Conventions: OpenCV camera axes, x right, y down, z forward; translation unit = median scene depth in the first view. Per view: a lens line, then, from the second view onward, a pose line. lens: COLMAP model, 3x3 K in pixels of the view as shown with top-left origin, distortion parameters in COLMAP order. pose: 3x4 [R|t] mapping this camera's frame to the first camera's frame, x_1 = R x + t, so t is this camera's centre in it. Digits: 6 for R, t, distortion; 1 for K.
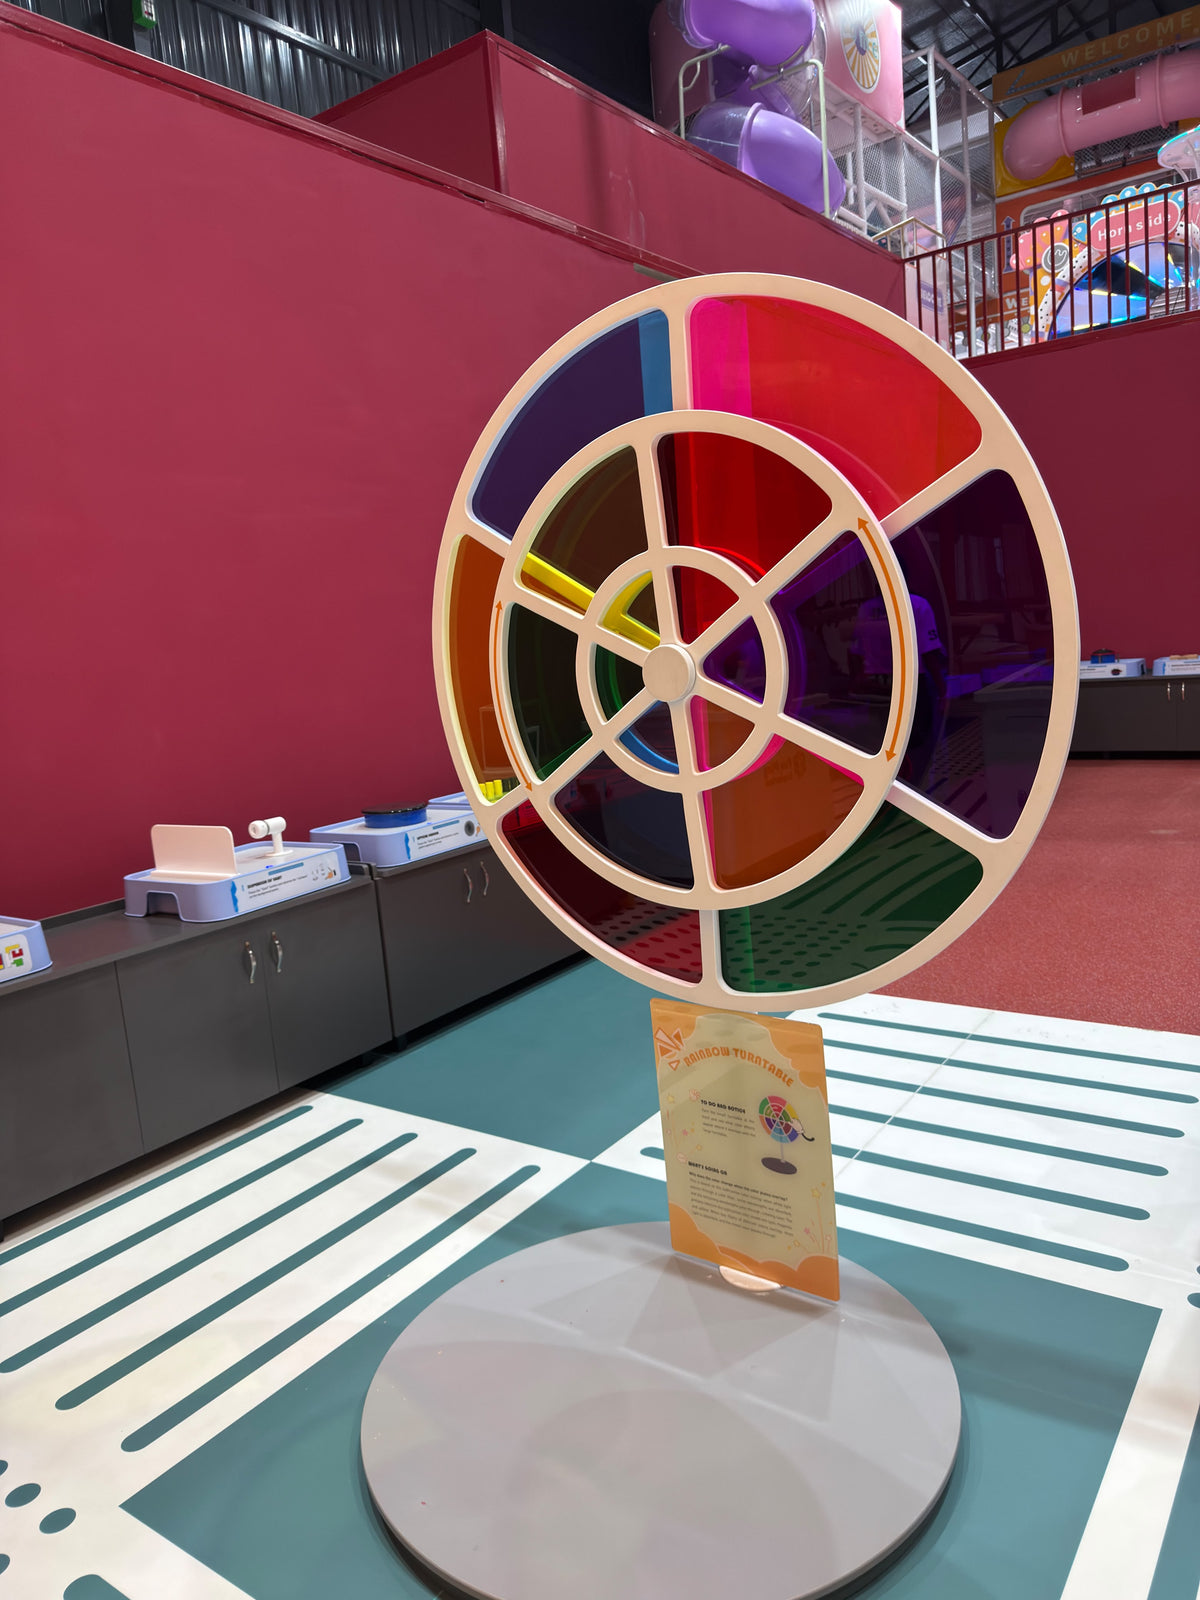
lens RADIAL K [[1150.9, 0, 600.0], [0, 1150.9, 800.0], [0, 0, 1]] dist [-0.004762, -0.008385]
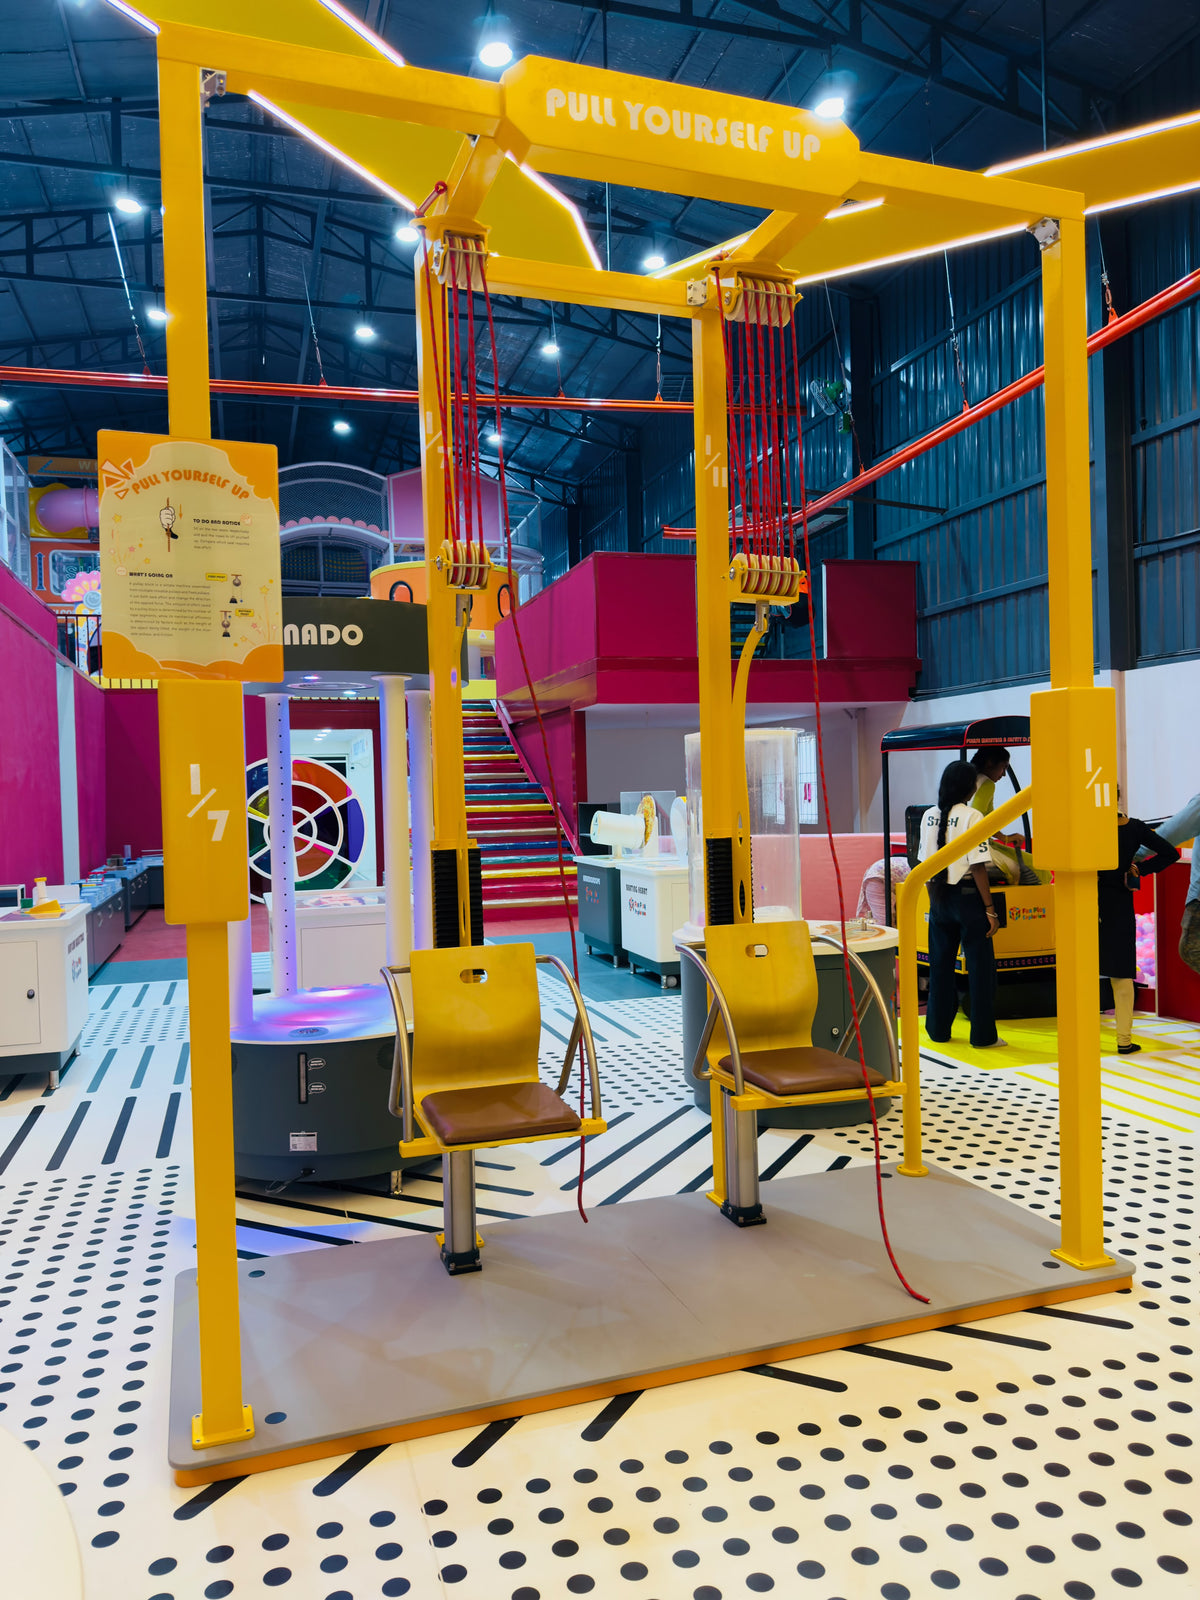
lens RADIAL K [[1136.0, 0, 596.2], [0, 1136.0, 814.0], [0, 0, 1]] dist [0.005862, 0.003620]
pose [[0.608672, 0.043325, 0.792238, -2.819278], [0.103329, 0.985676, -0.133291, 0.560257], [-0.786665, 0.162992, 0.595476, -2.746821]]
